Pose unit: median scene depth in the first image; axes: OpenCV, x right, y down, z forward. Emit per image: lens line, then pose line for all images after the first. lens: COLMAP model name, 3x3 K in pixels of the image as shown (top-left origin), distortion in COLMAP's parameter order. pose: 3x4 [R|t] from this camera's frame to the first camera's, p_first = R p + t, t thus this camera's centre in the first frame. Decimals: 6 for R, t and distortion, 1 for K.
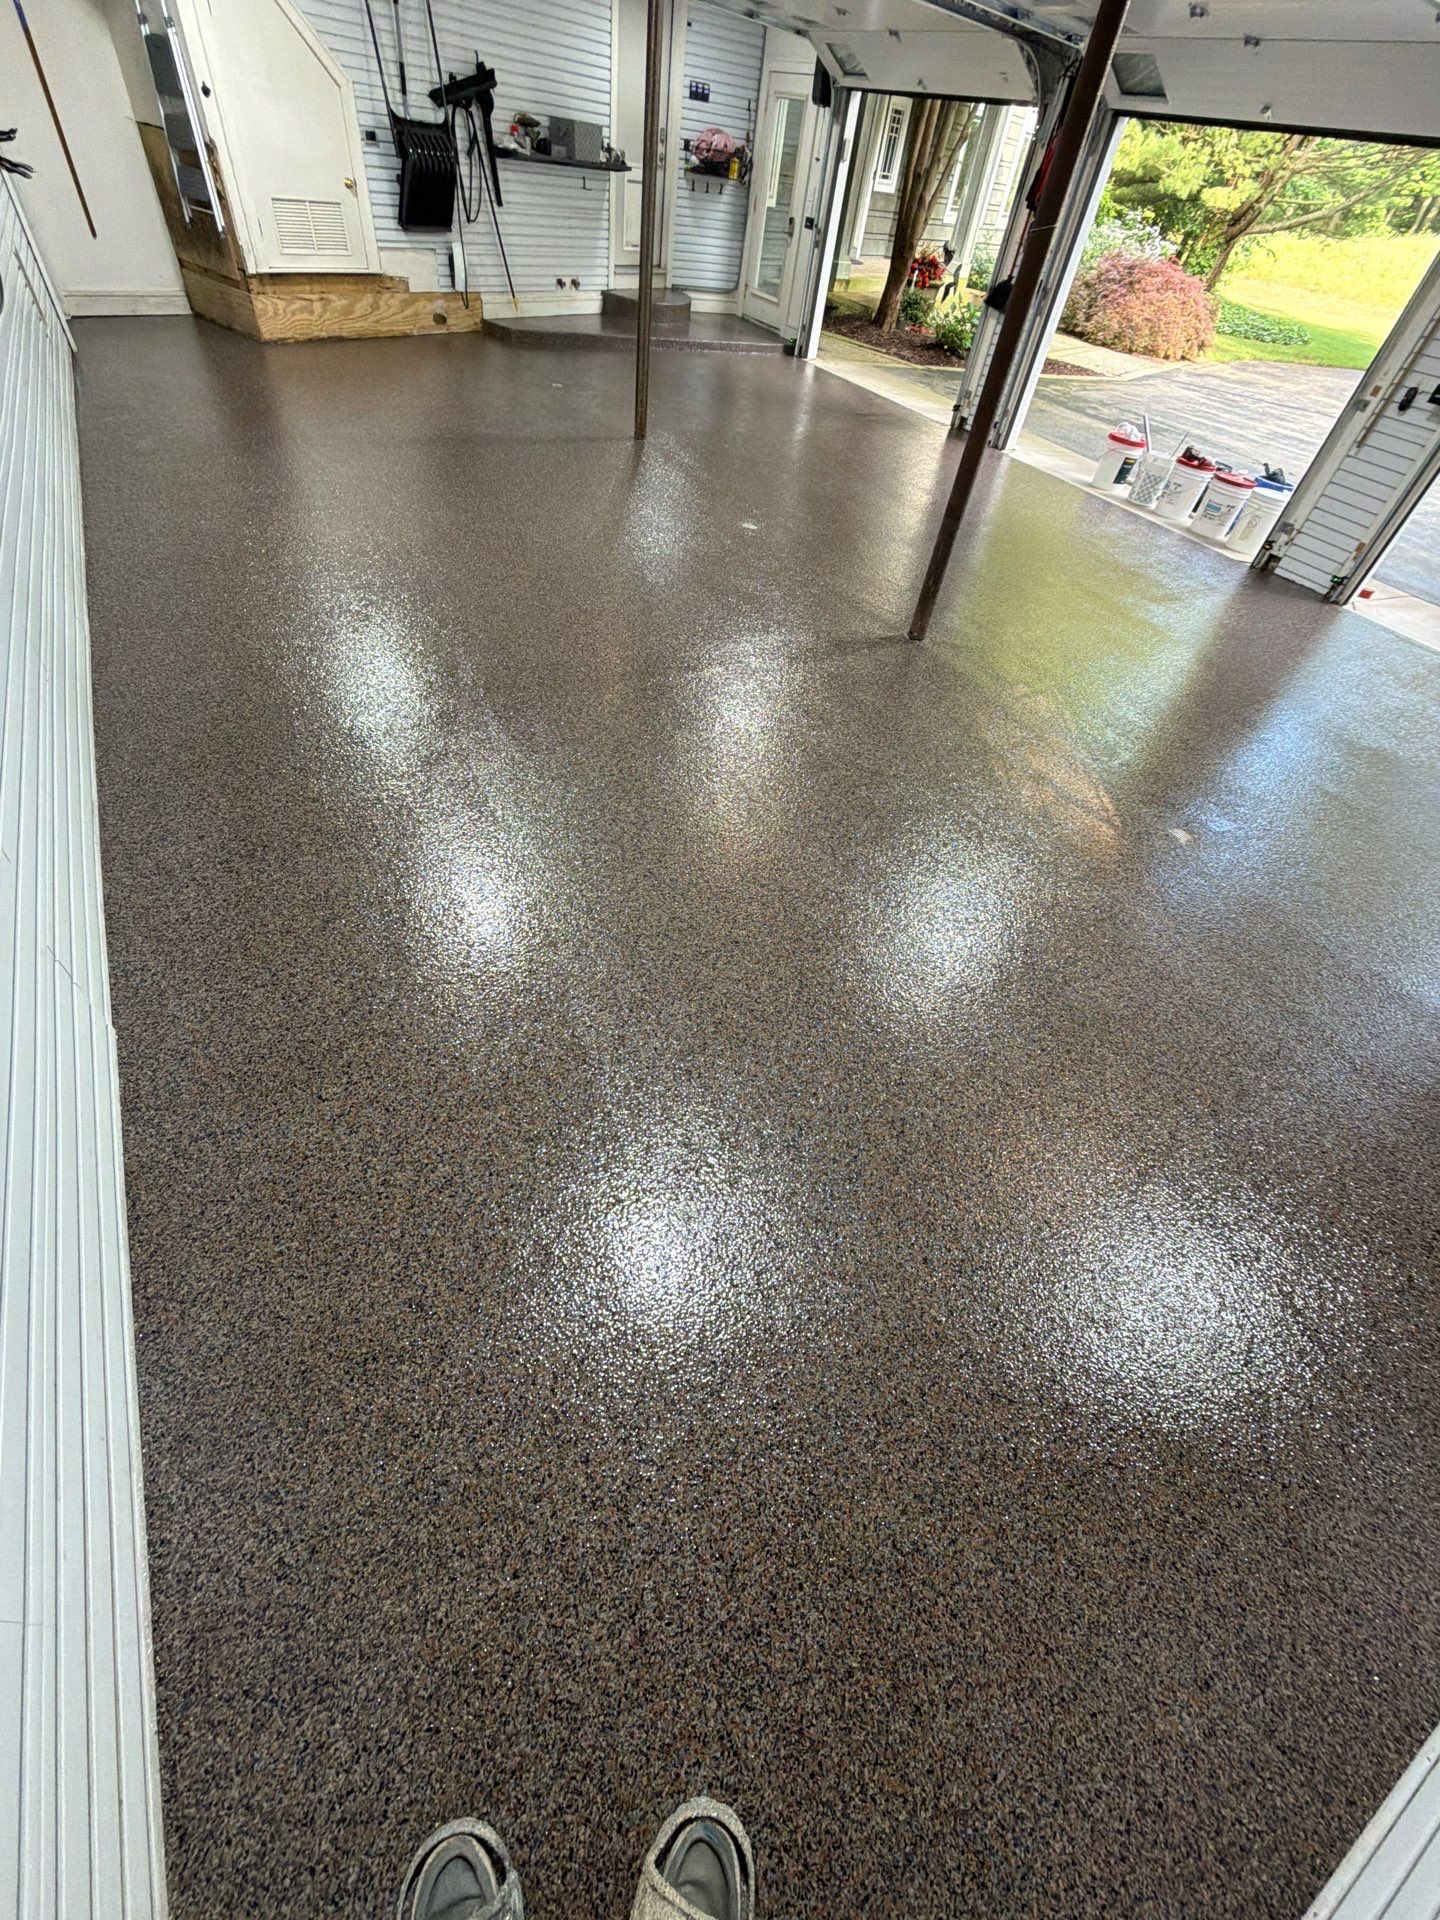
lens RADIAL K [[770.1, 0, 722.1], [0, 770.1, 957.6], [0, 0, 1]] dist [-0.000188, 0.000648]
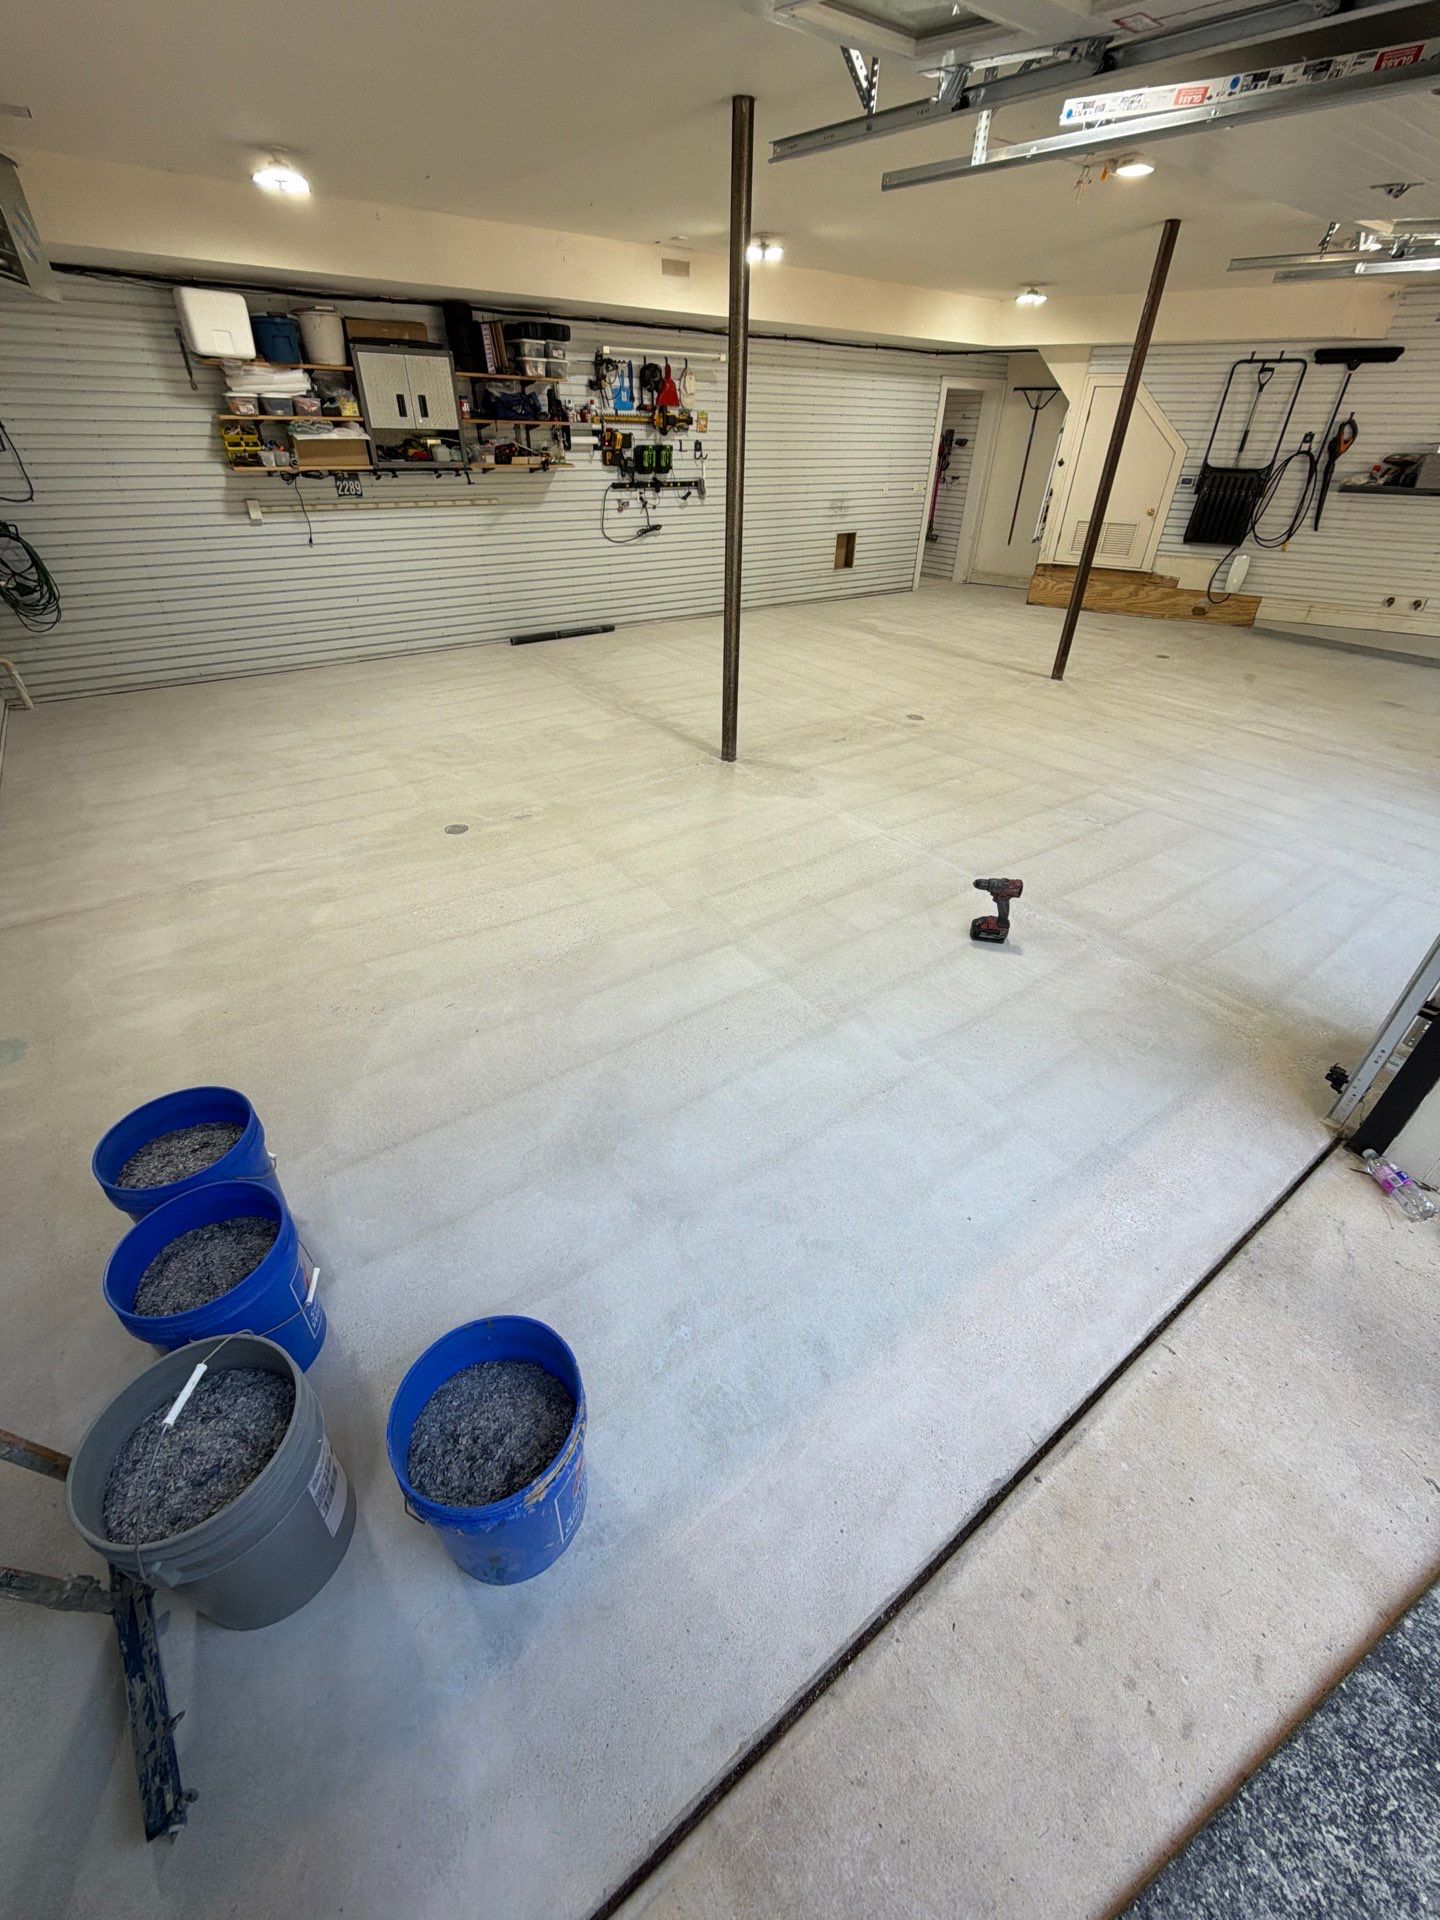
lens RADIAL K [[765.2, 0, 721.1], [0, 765.2, 957.7], [0, 0, 1]] dist [0.000187, -0.000148]
pose [[0.115720, 0.463591, -0.878460, 0.889333], [-0.726414, 0.642684, 0.243474, -0.318990], [0.677445, 0.609951, 0.411130, 0.444254]]
